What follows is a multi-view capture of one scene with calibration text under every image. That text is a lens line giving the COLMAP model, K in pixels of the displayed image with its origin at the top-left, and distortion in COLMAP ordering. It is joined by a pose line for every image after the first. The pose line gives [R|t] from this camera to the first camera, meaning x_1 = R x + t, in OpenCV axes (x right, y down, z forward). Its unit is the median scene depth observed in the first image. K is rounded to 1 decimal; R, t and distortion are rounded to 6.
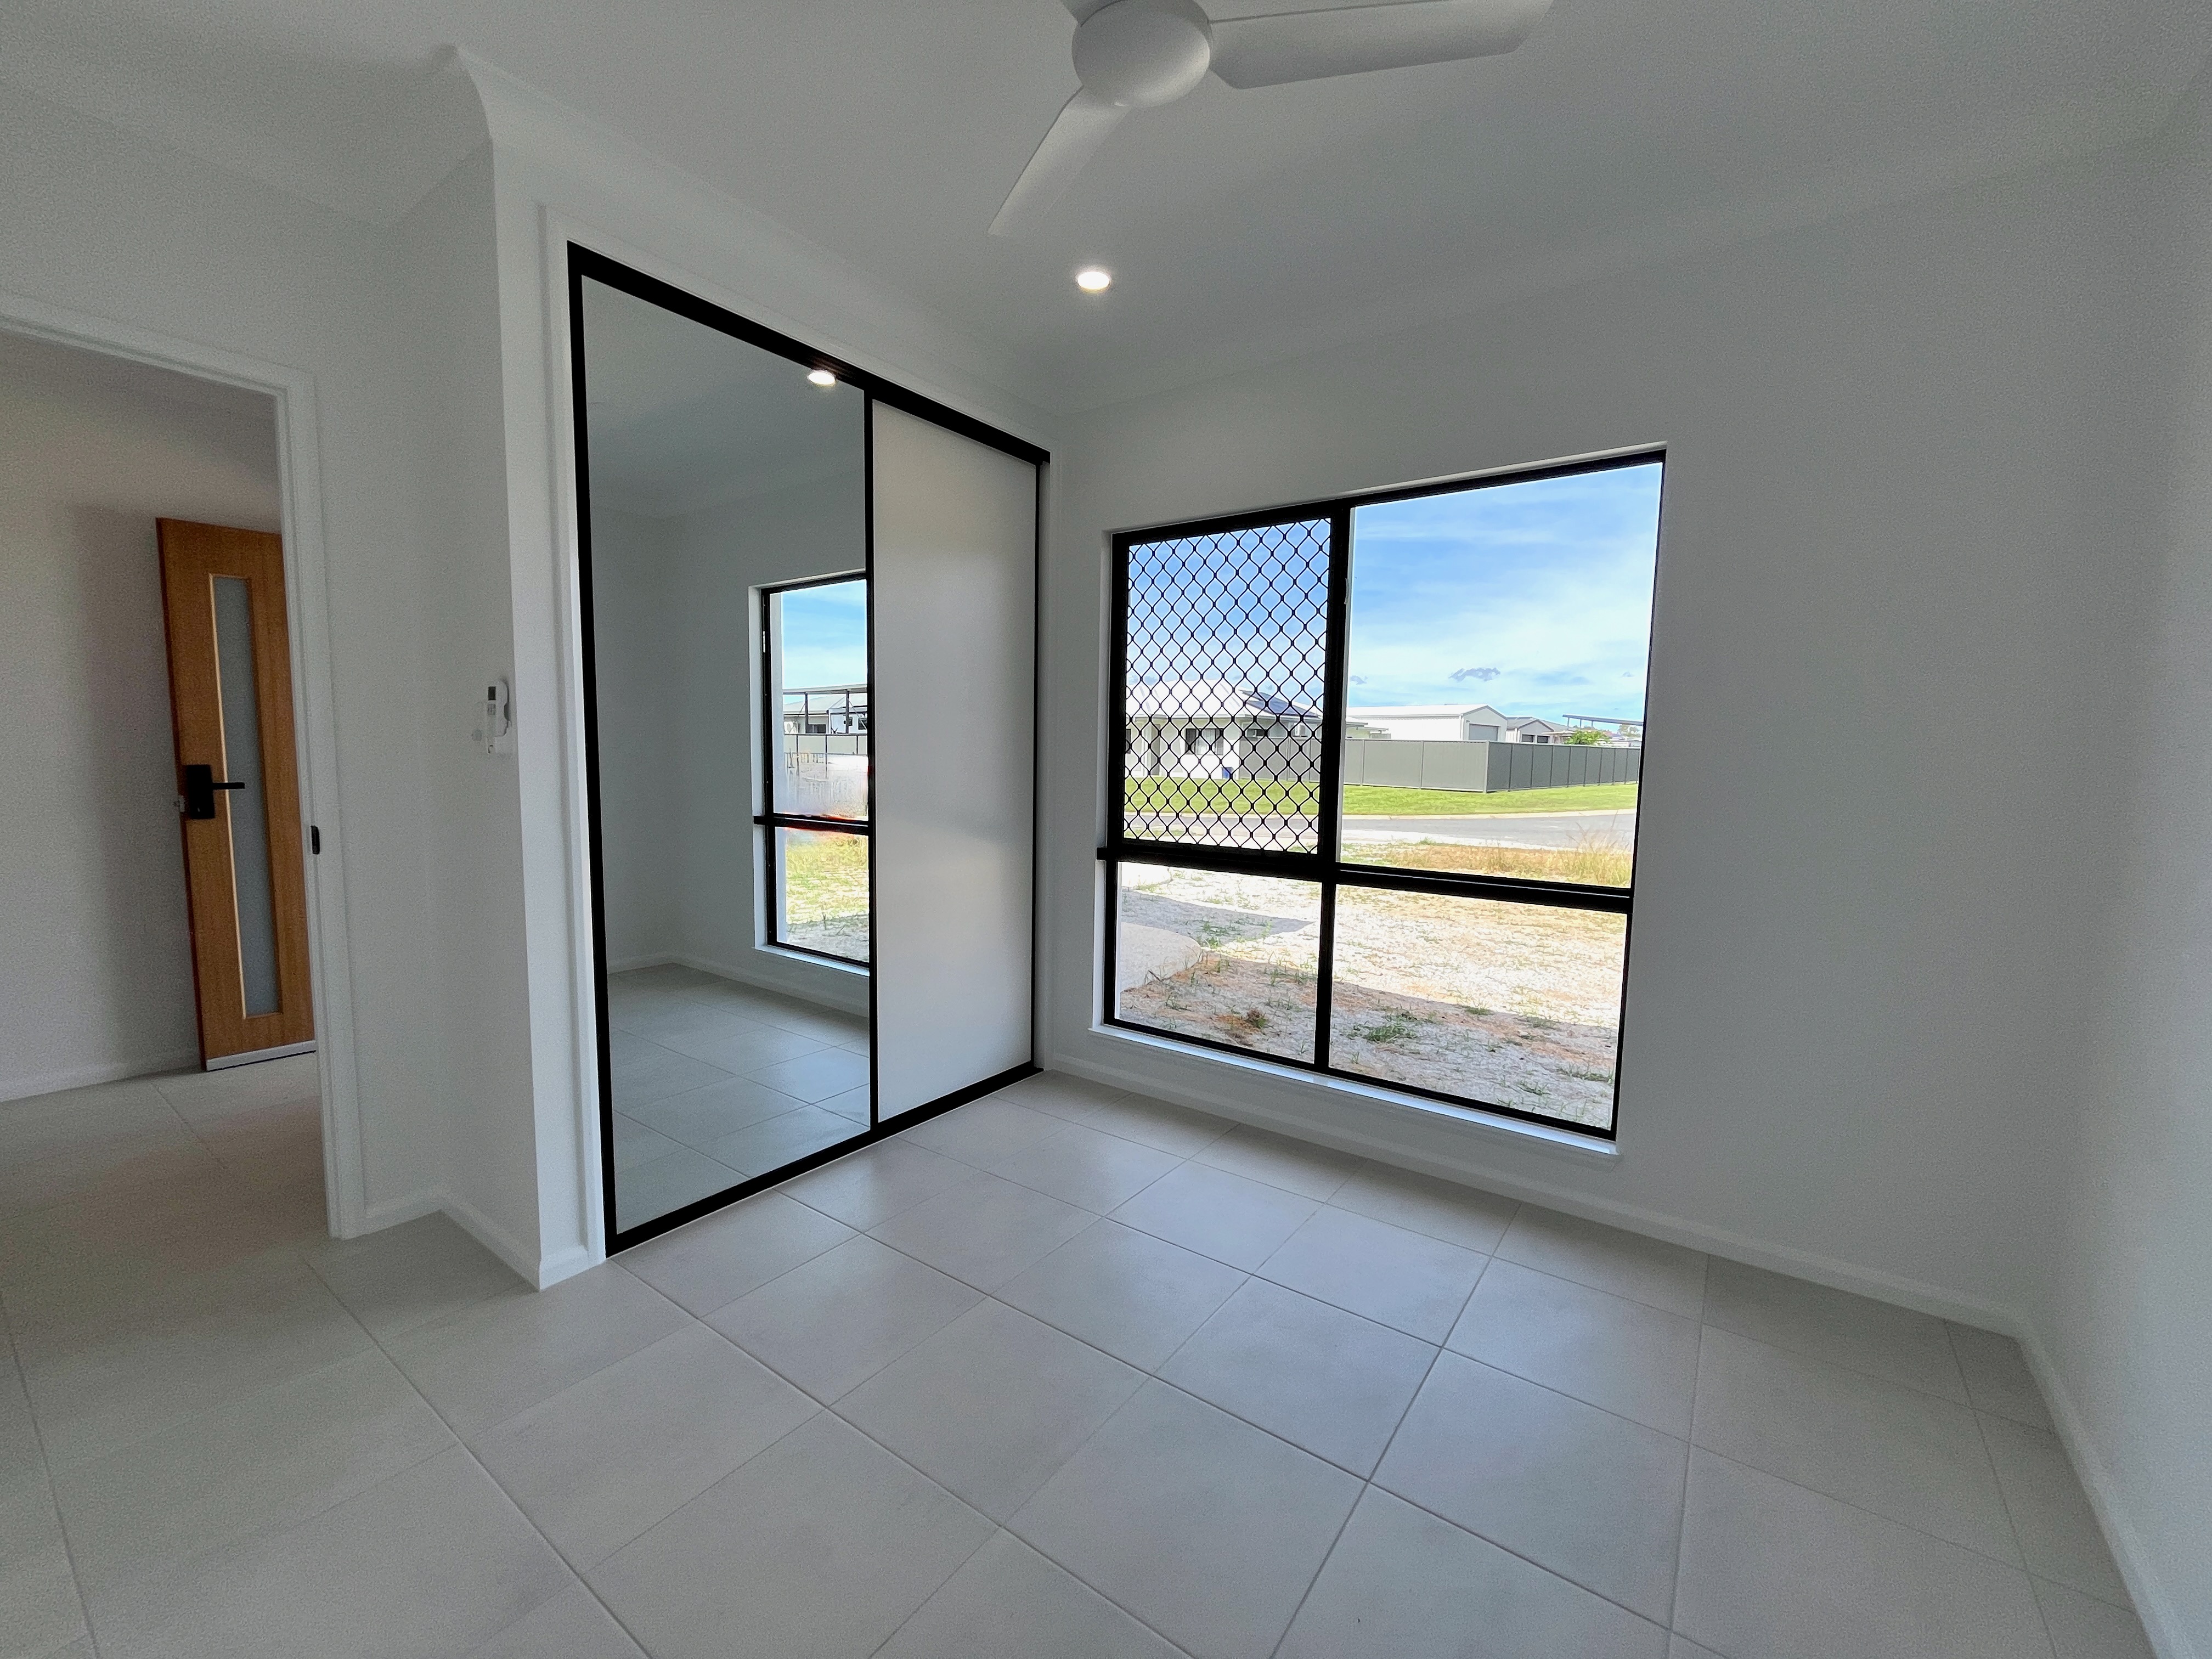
lens RADIAL K [[905.2, 0, 1108.4], [0, 905.2, 841.0], [0, 0, 1]] dist [-0.002350, 0.000163]
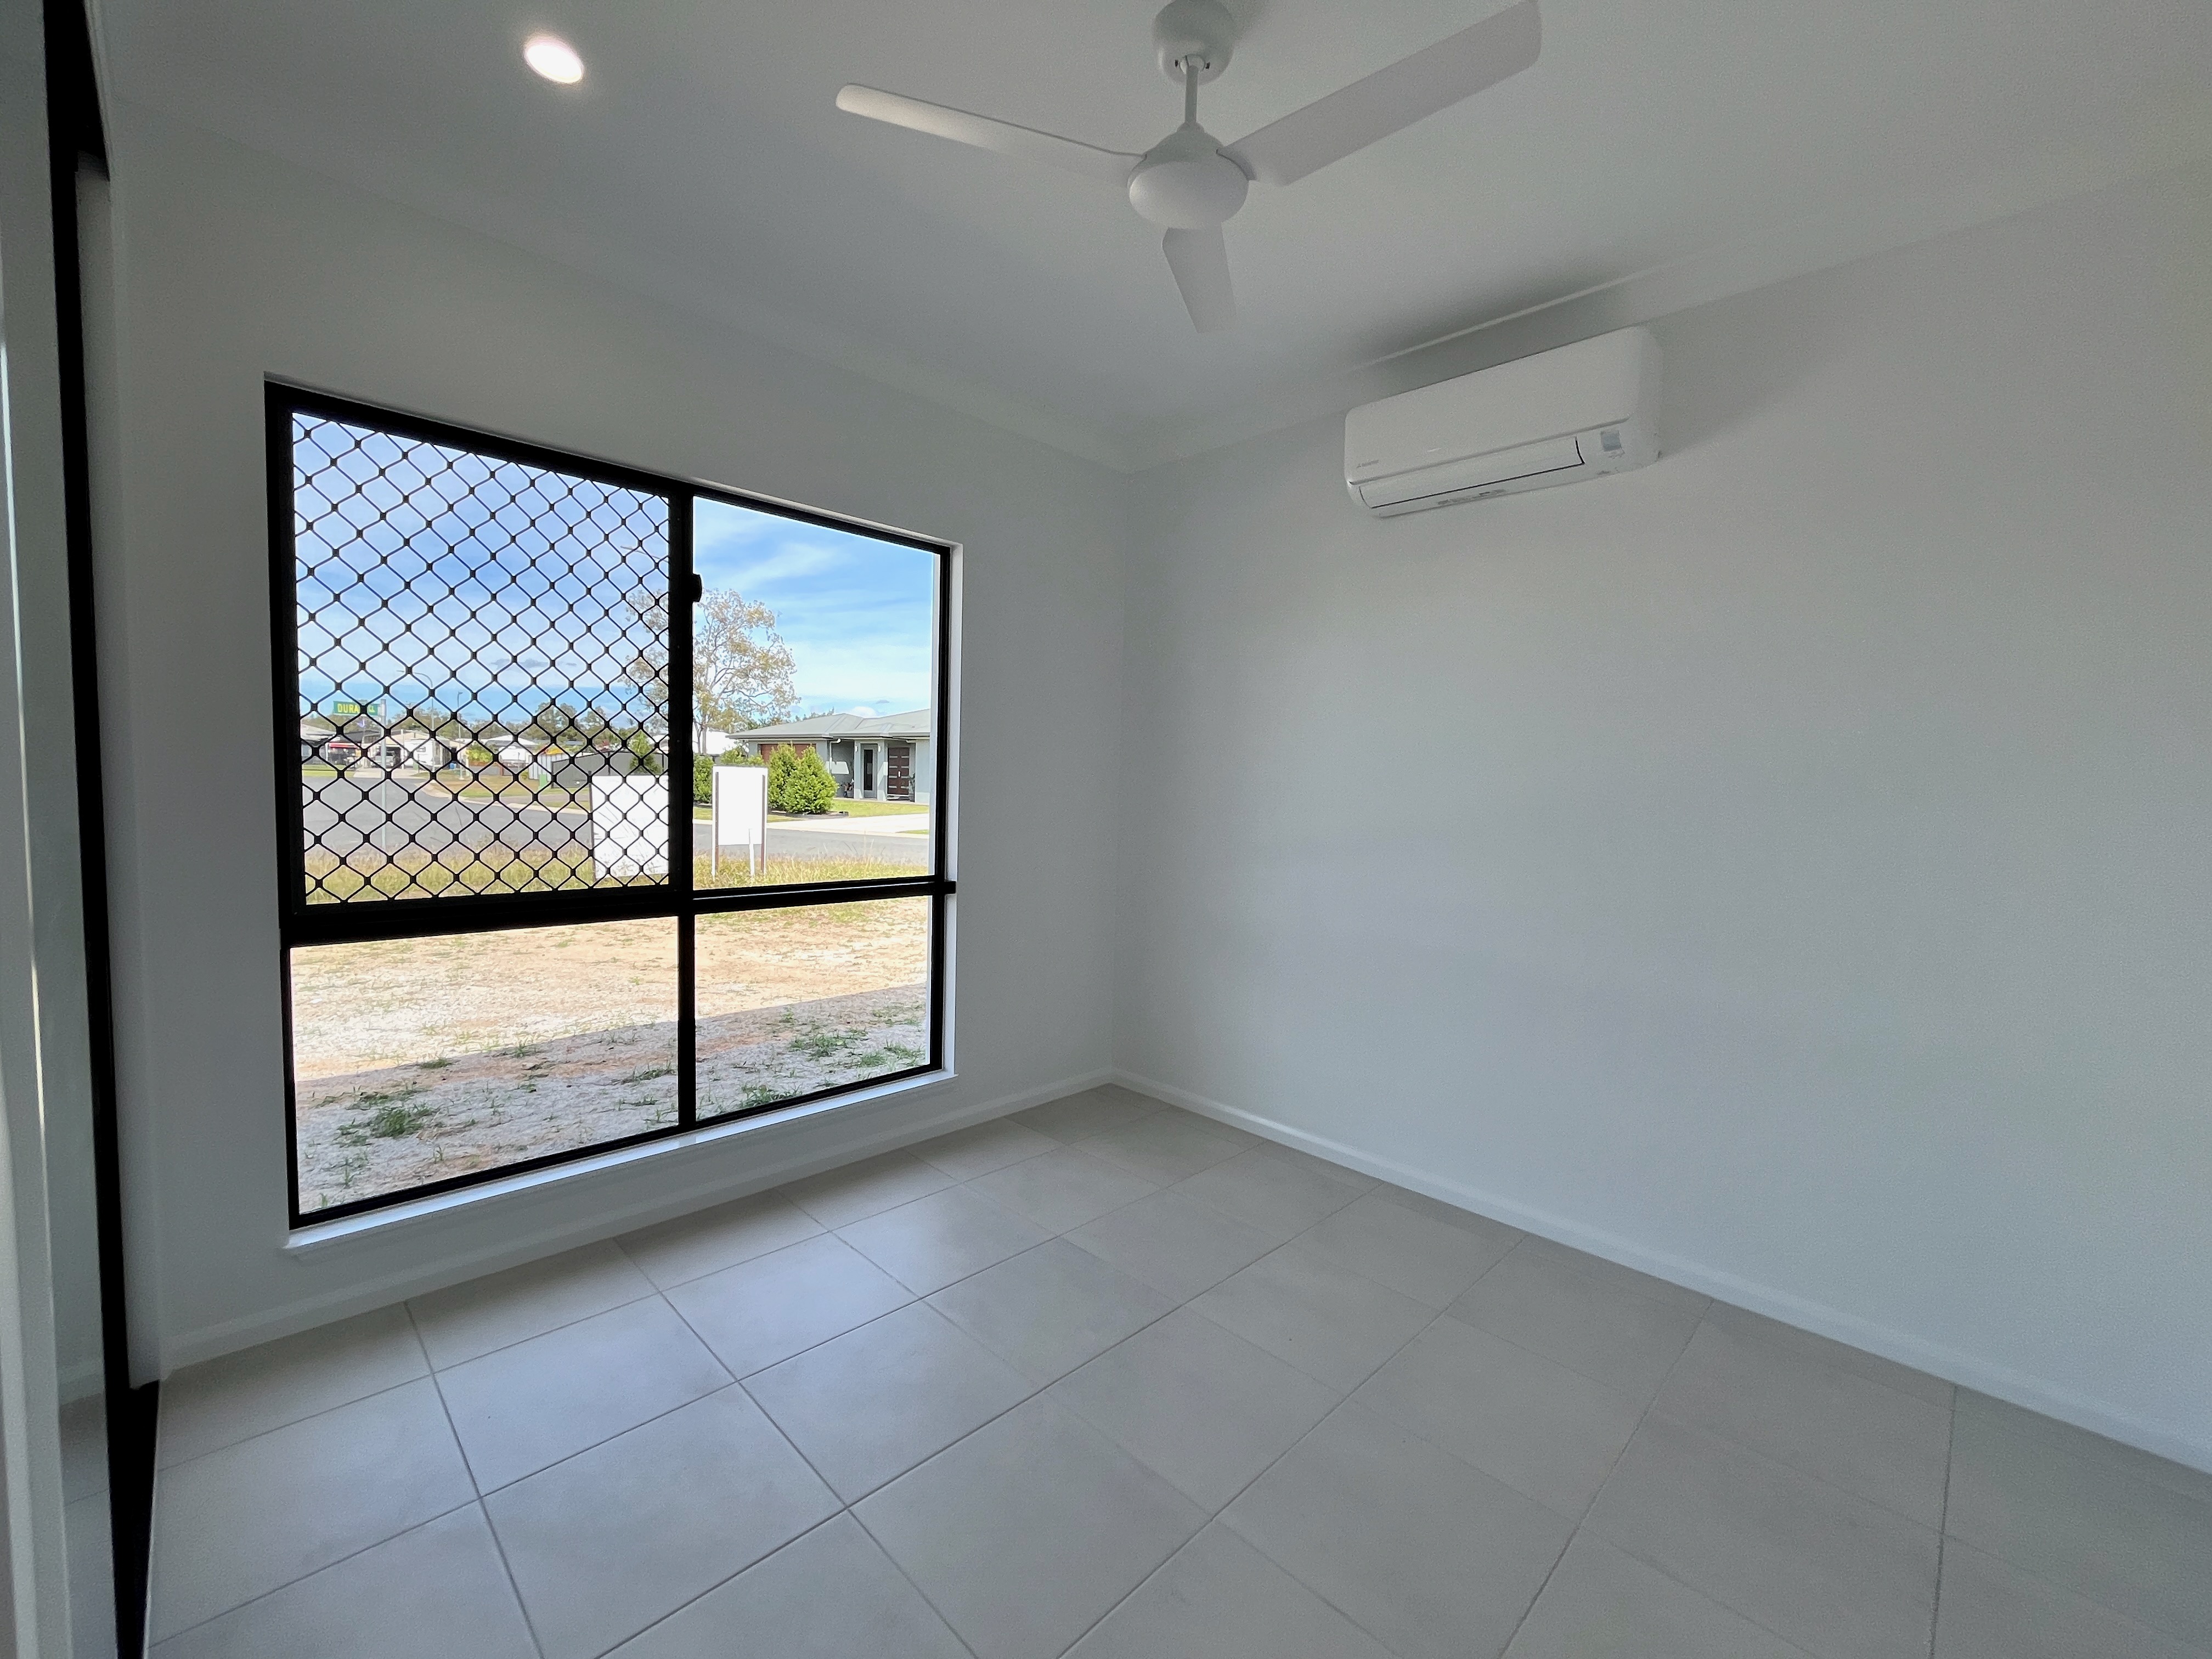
lens RADIAL K [[905.2, 0, 1108.4], [0, 905.2, 841.0], [0, 0, 1]] dist [-0.002350, 0.000163]
pose [[0.161079, -0.079758, 0.983714, -0.492696], [0.070460, 0.995115, 0.069145, -0.051119], [-0.984423, 0.058175, 0.165912, 0.395971]]
